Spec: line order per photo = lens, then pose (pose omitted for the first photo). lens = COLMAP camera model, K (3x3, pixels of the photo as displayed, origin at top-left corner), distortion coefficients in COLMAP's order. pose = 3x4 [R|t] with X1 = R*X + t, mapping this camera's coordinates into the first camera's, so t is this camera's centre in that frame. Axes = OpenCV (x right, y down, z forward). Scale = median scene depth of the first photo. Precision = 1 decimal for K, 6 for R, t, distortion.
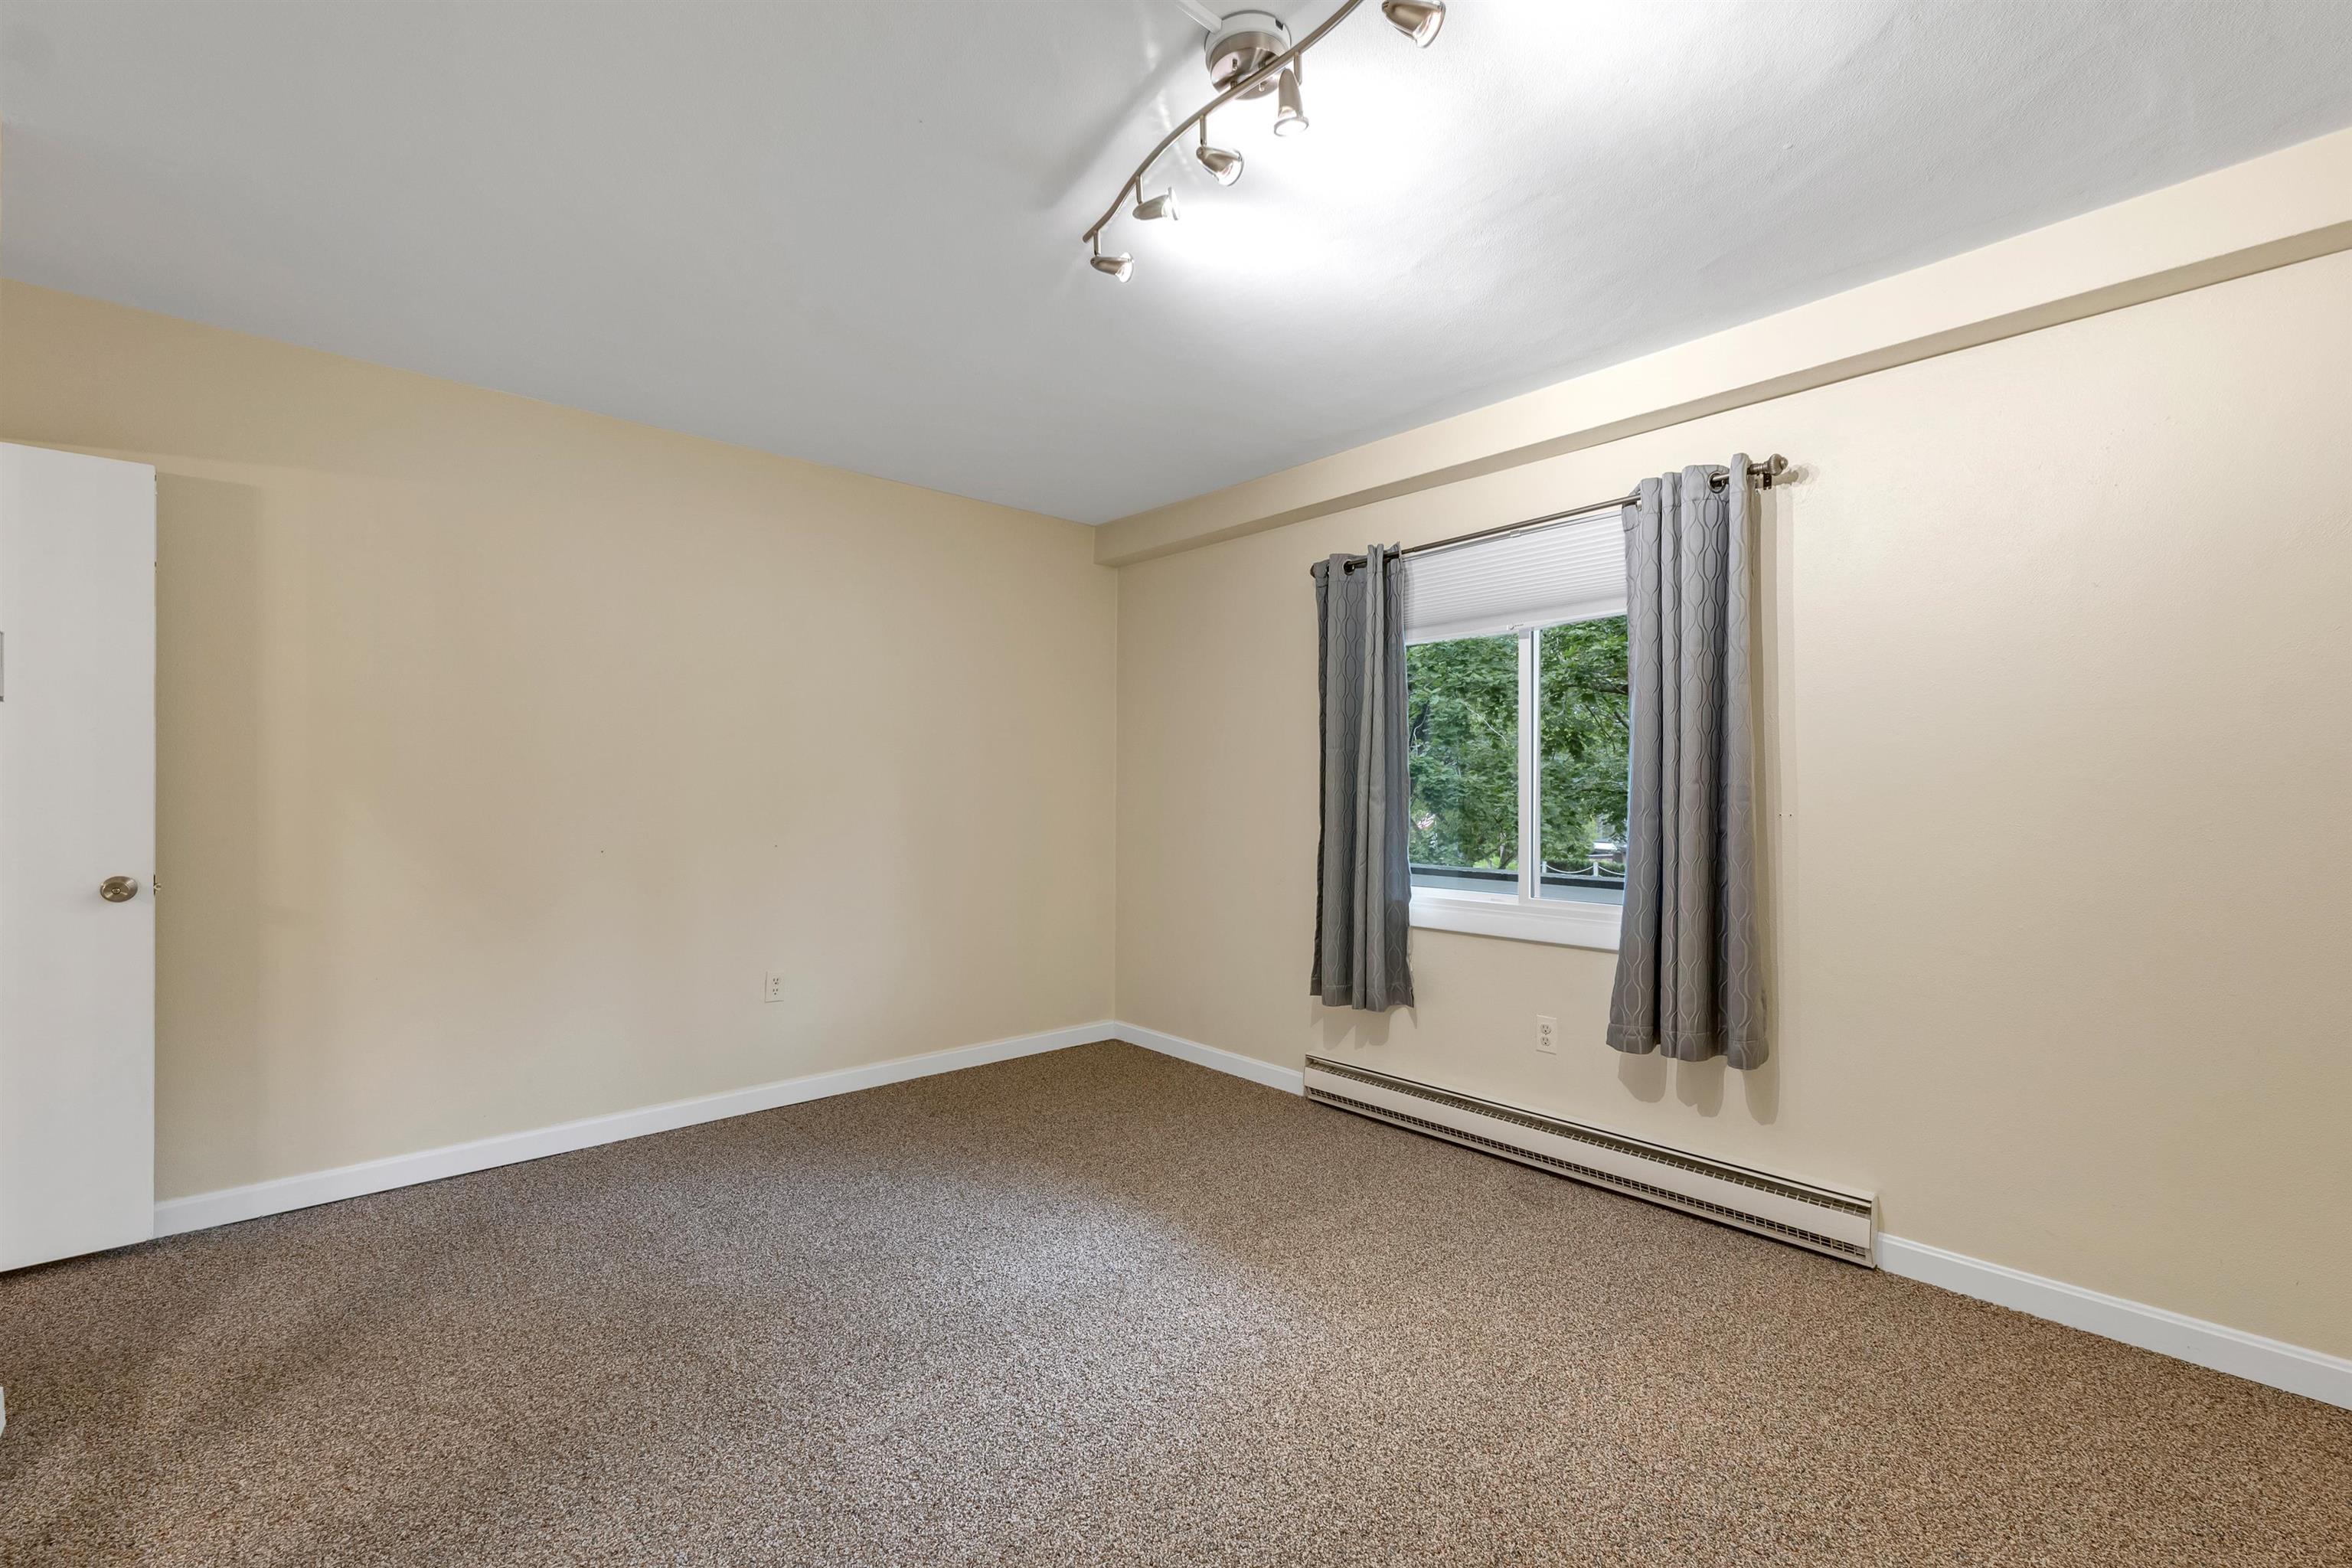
lens RADIAL K [[985.3, 0, 1166.9], [0, 985.3, 787.5], [0, 0, 1]] dist [0.004556, -0.000182]
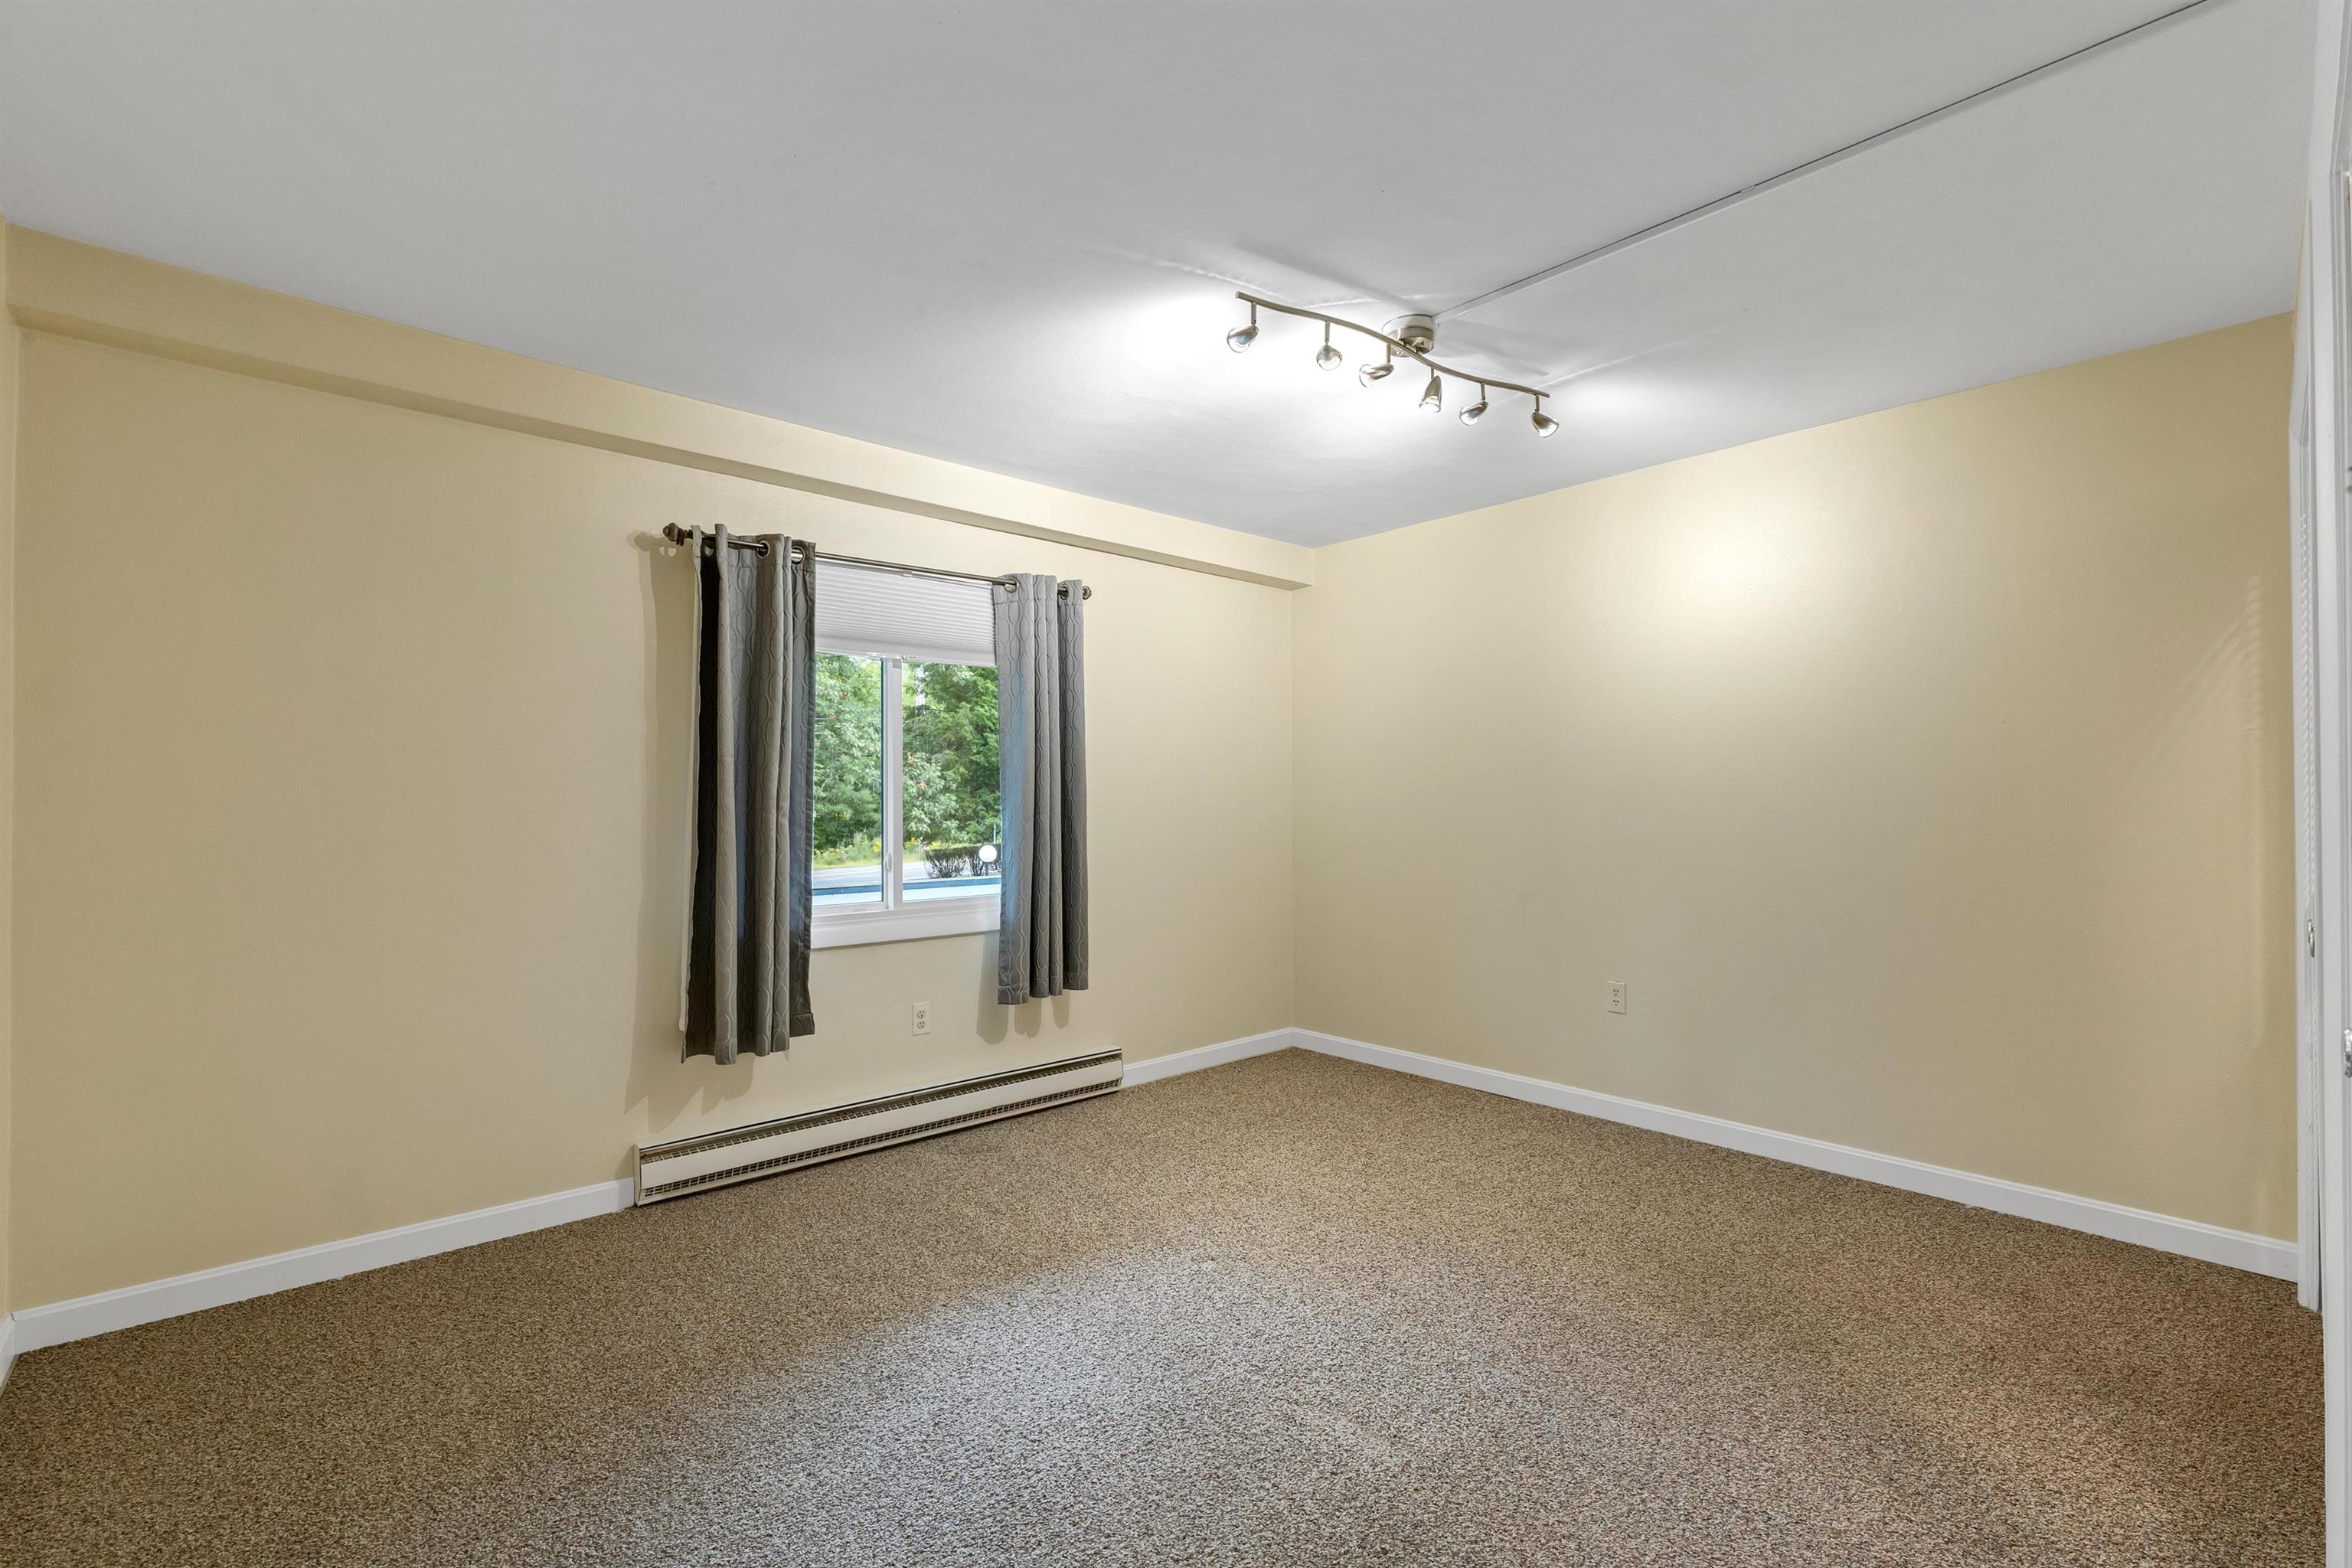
lens RADIAL K [[985.3, 0, 1175.8], [0, 985.3, 785.6], [0, 0, 1]] dist [0.004556, -0.000182]
pose [[0.022085, 0.017755, 0.999598, -0.805136], [-0.001673, 0.999842, -0.017722, 0.000590], [-0.999755, -0.001281, 0.022111, 0.729639]]
